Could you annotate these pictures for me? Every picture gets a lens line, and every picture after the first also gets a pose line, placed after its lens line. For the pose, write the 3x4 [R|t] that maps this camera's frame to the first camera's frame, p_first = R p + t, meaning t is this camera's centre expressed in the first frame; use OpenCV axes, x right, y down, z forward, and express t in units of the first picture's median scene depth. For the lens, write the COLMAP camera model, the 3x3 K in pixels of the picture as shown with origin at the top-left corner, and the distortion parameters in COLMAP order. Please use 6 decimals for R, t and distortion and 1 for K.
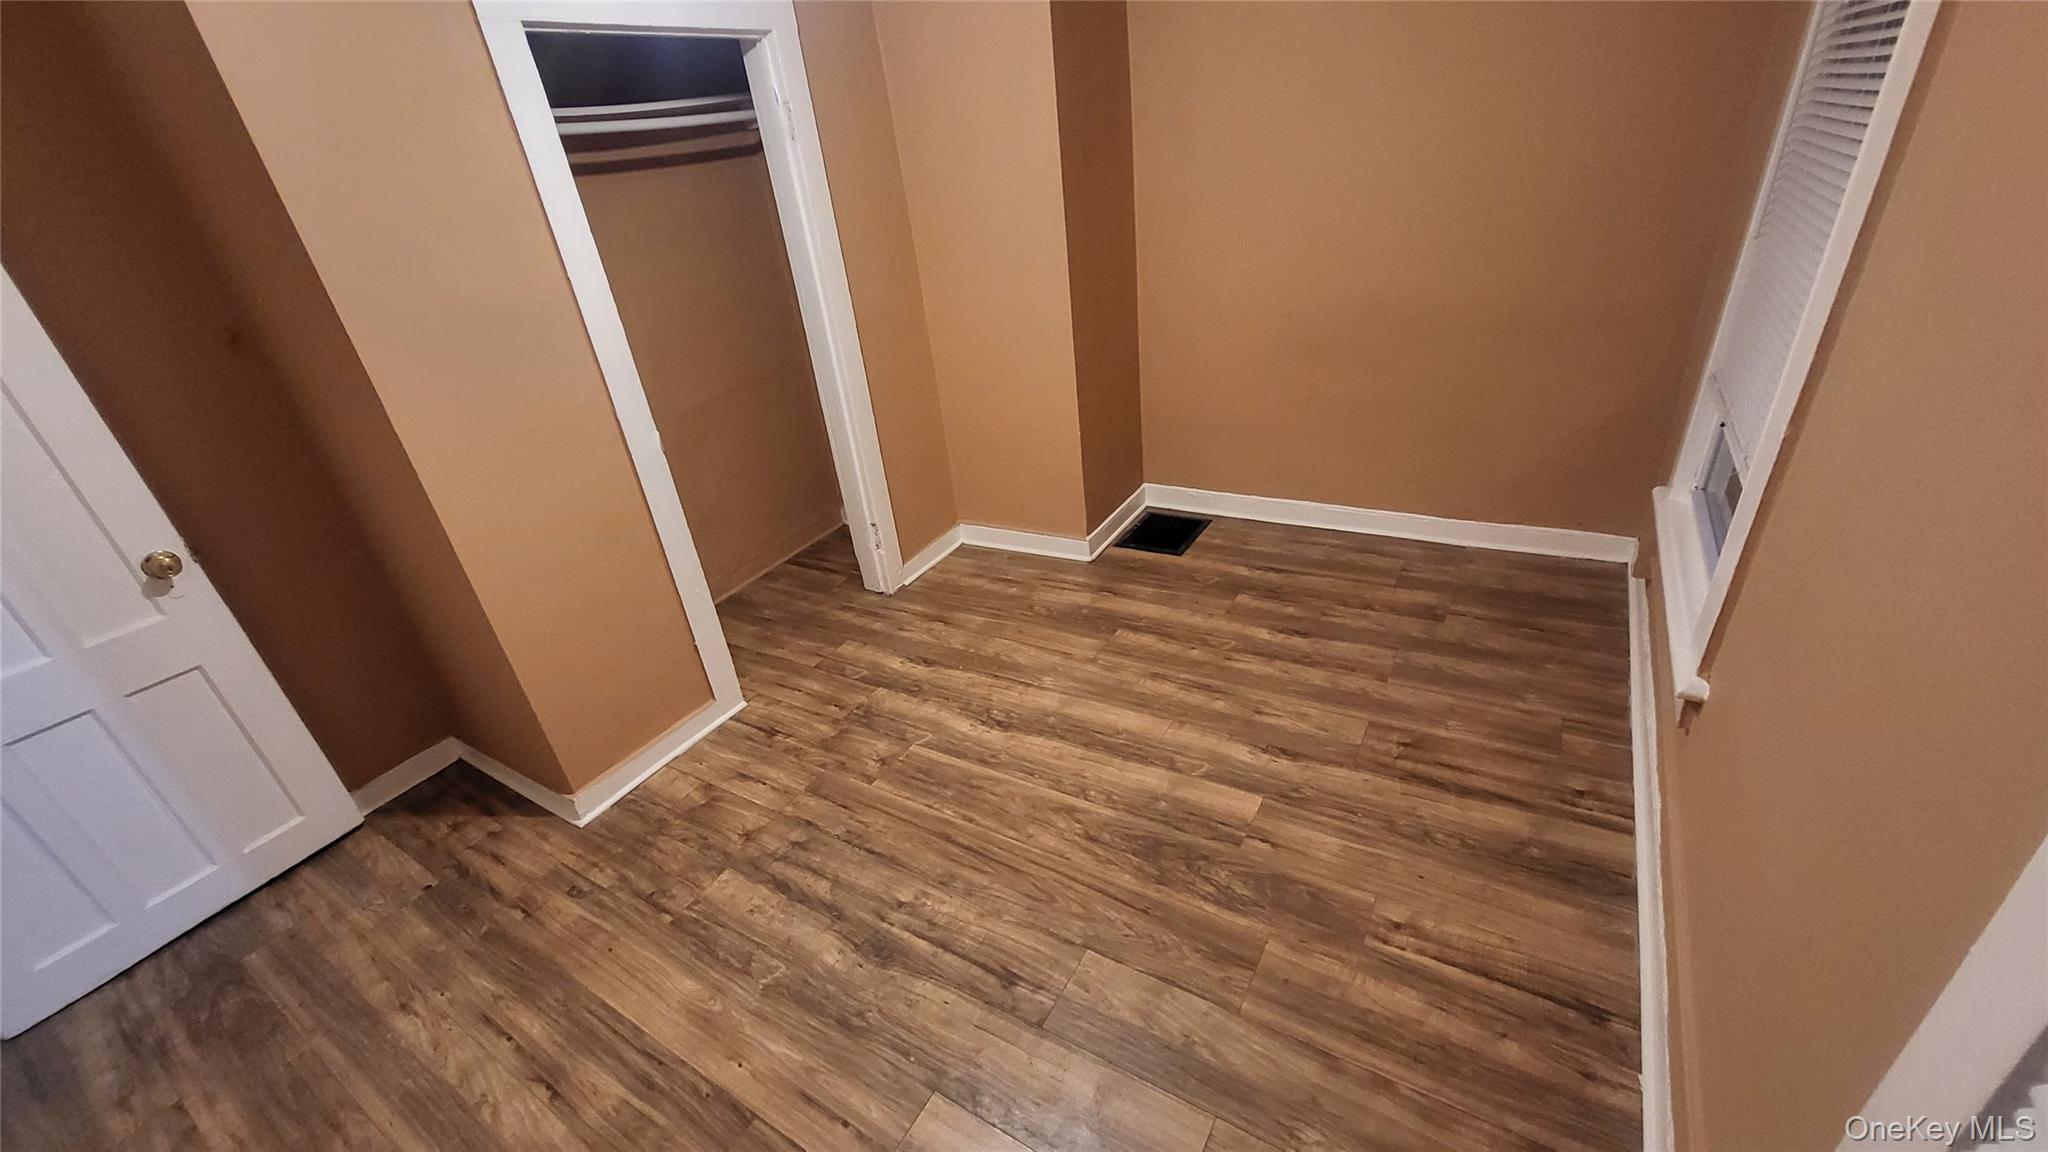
lens RADIAL K [[806.7, 0, 1014.6], [0, 806.7, 578.9], [0, 0, 1]] dist [0.001548, 0.000191]
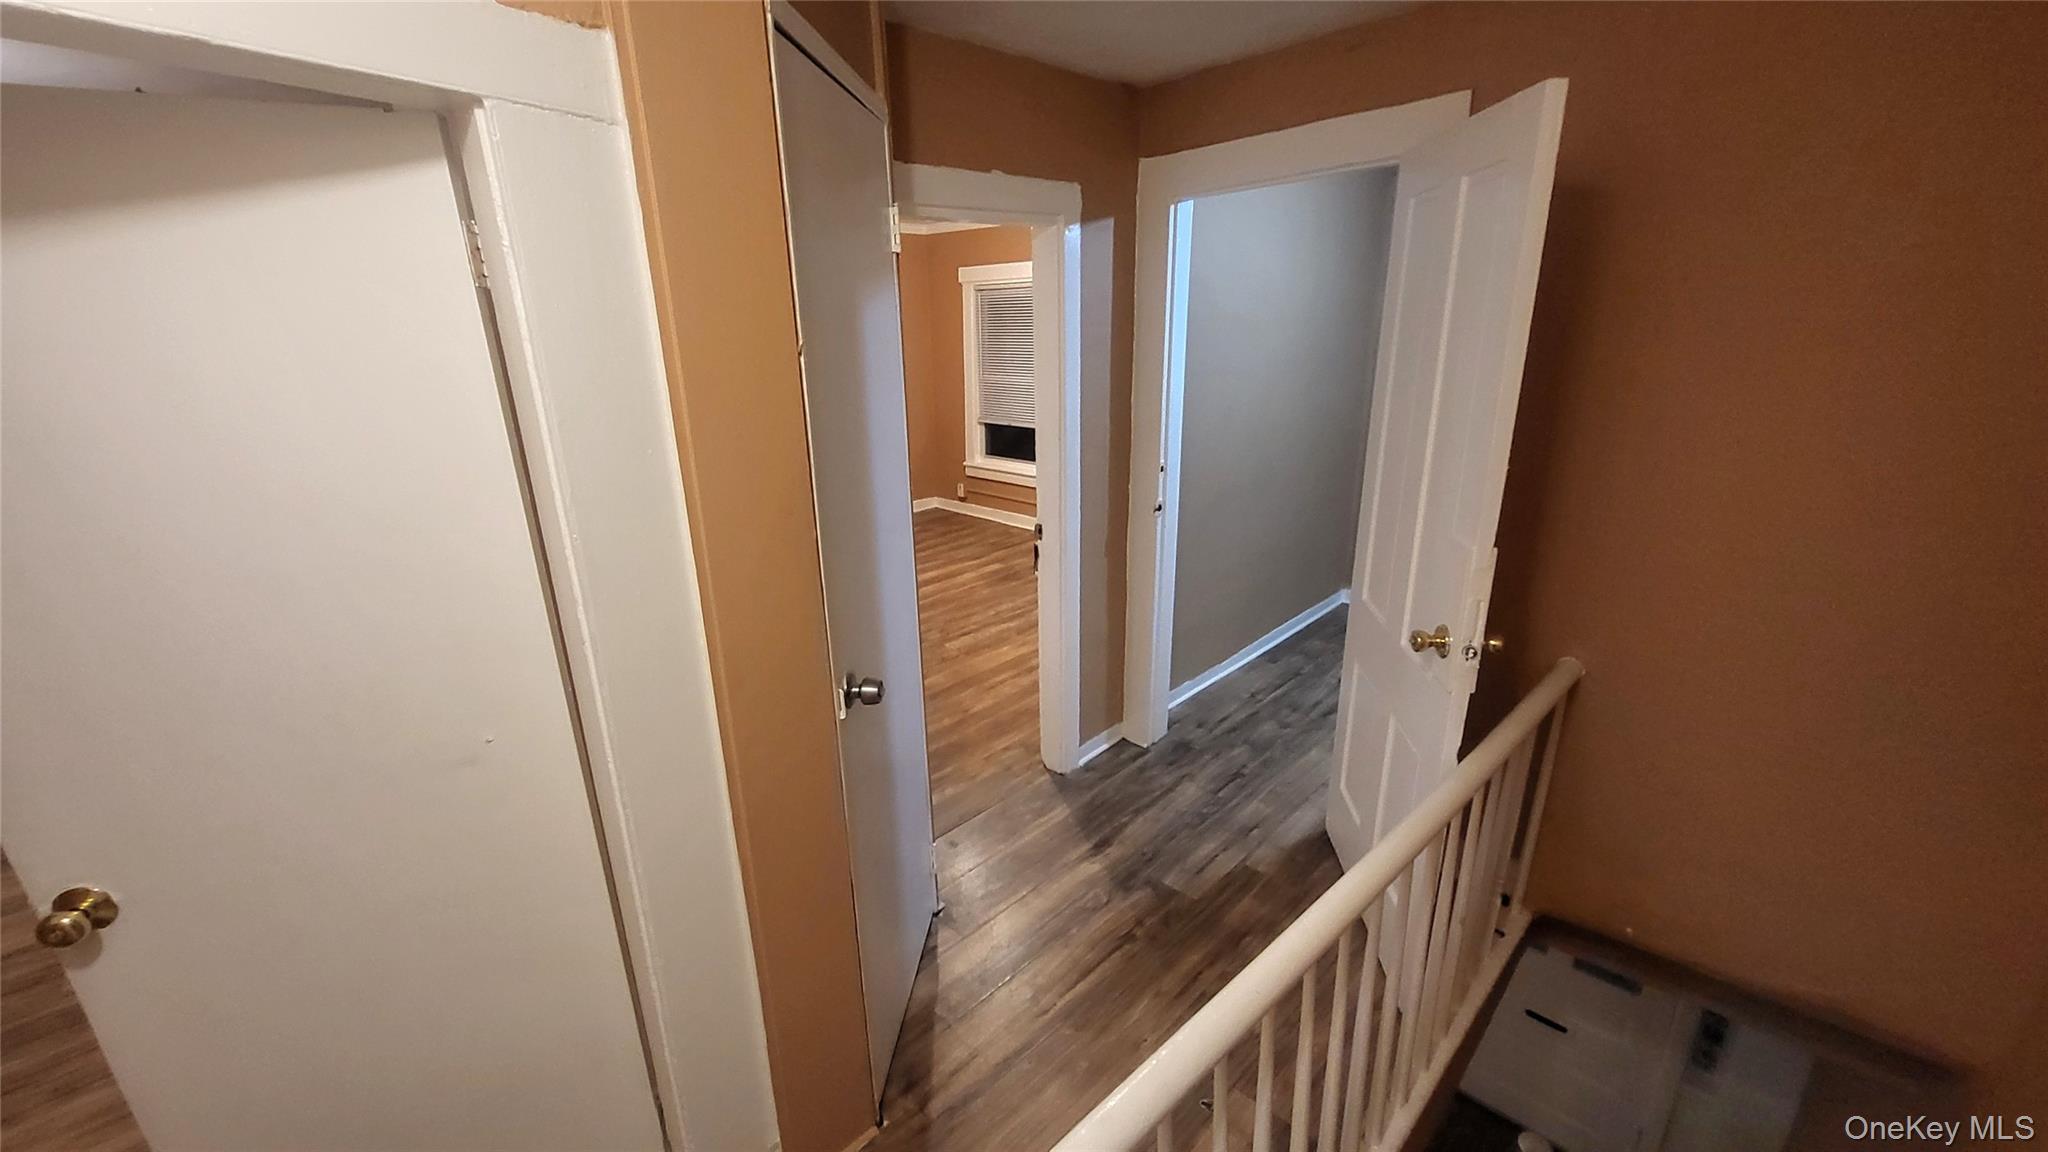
lens RADIAL K [[773.8, 0, 1024.0], [0, 773.8, 576.0], [0, 0, 1]] dist [0.000390, -0.000022]
pose [[0.213864, -0.190900, 0.958029, -2.100582], [0.437613, 0.895530, 0.080756, 0.134906], [-0.873360, 0.401975, 0.275062, 0.214370]]
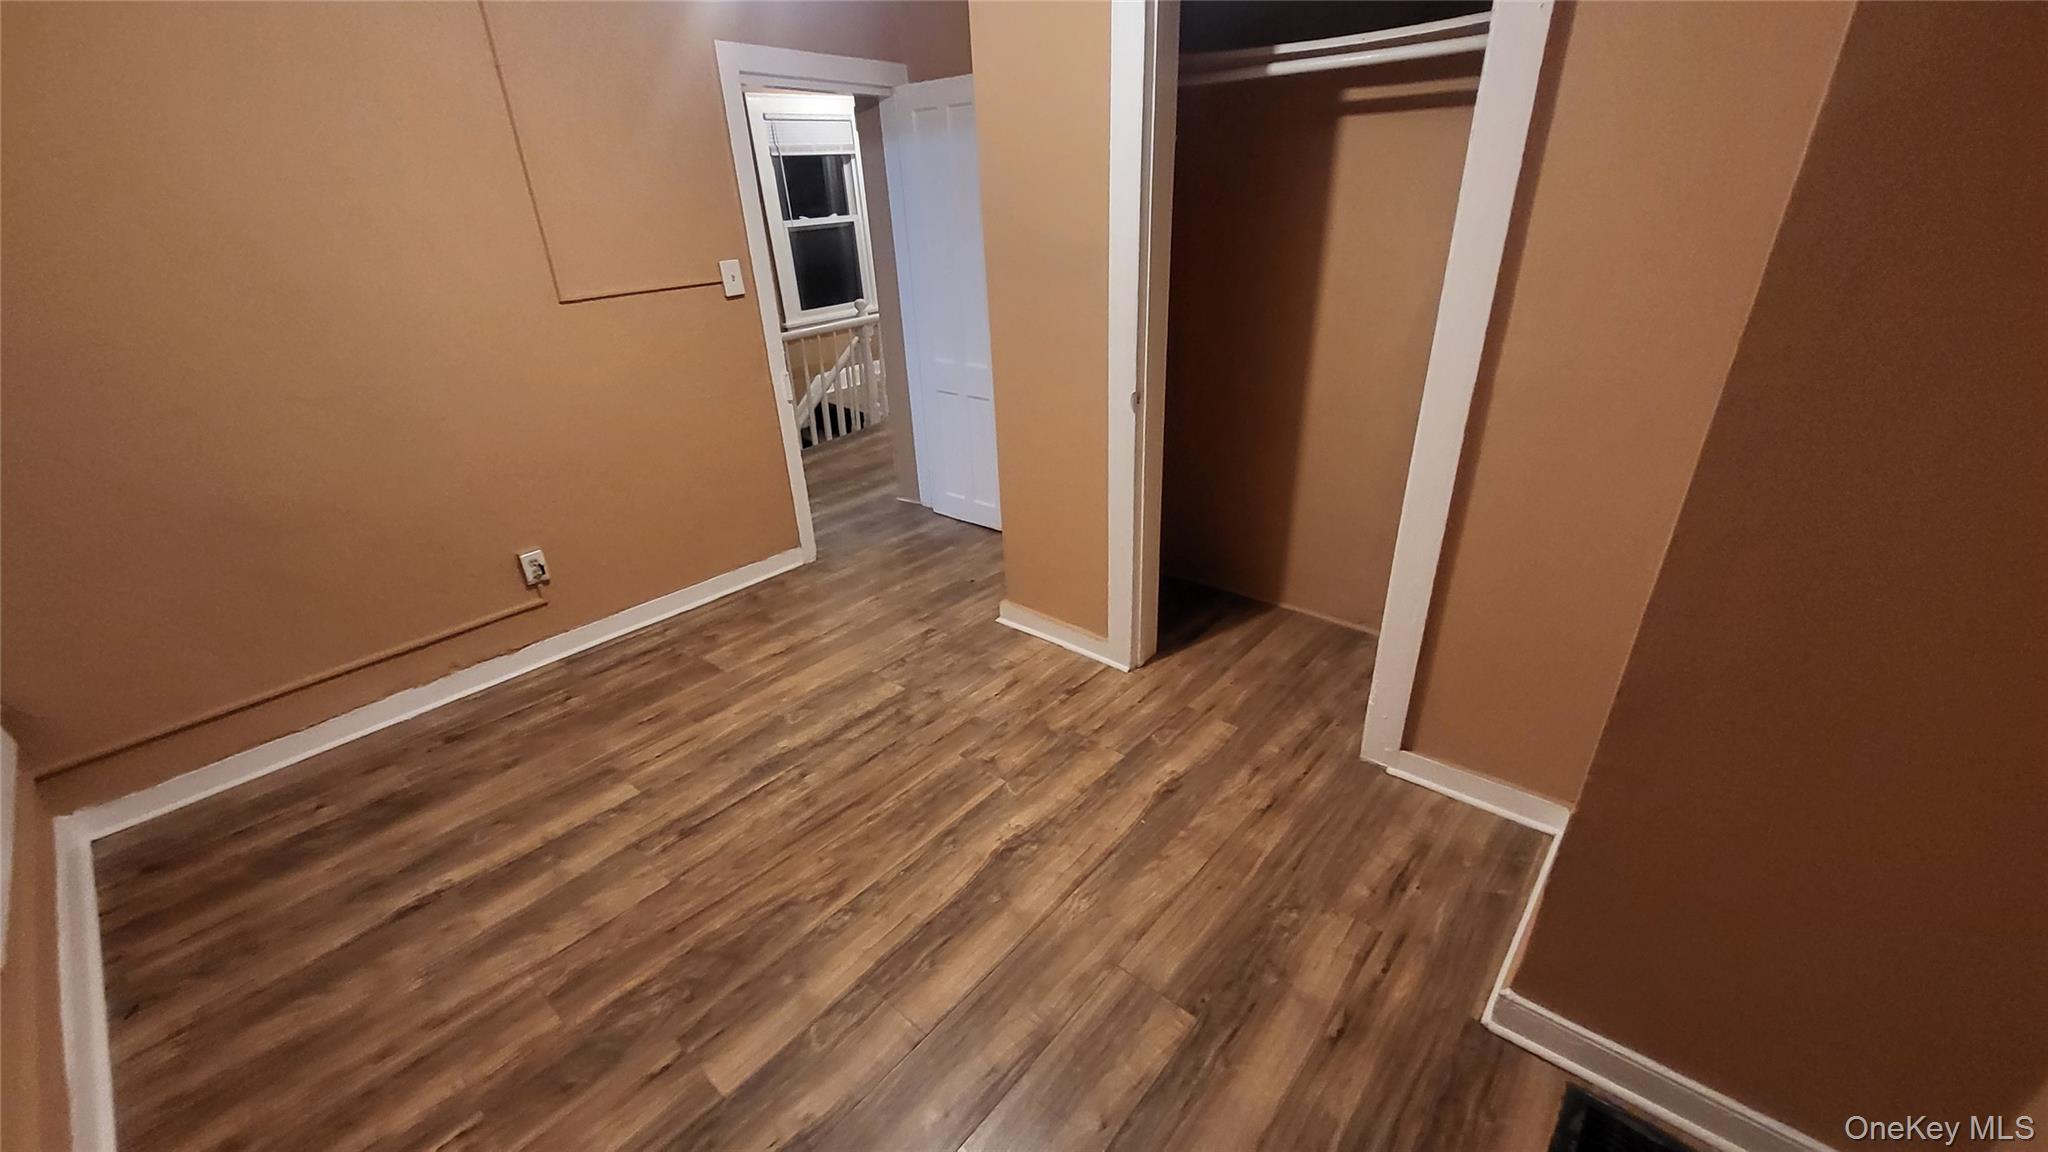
lens RADIAL K [[809.7, 0, 1032.0], [0, 809.7, 565.9], [0, 0, 1]] dist [0.002701, 0.000237]
pose [[-0.140735, 0.536881, -0.831837, 0.605573], [-0.403945, 0.735946, 0.543334, -0.587702], [0.903893, 0.412482, 0.113297, 0.936970]]
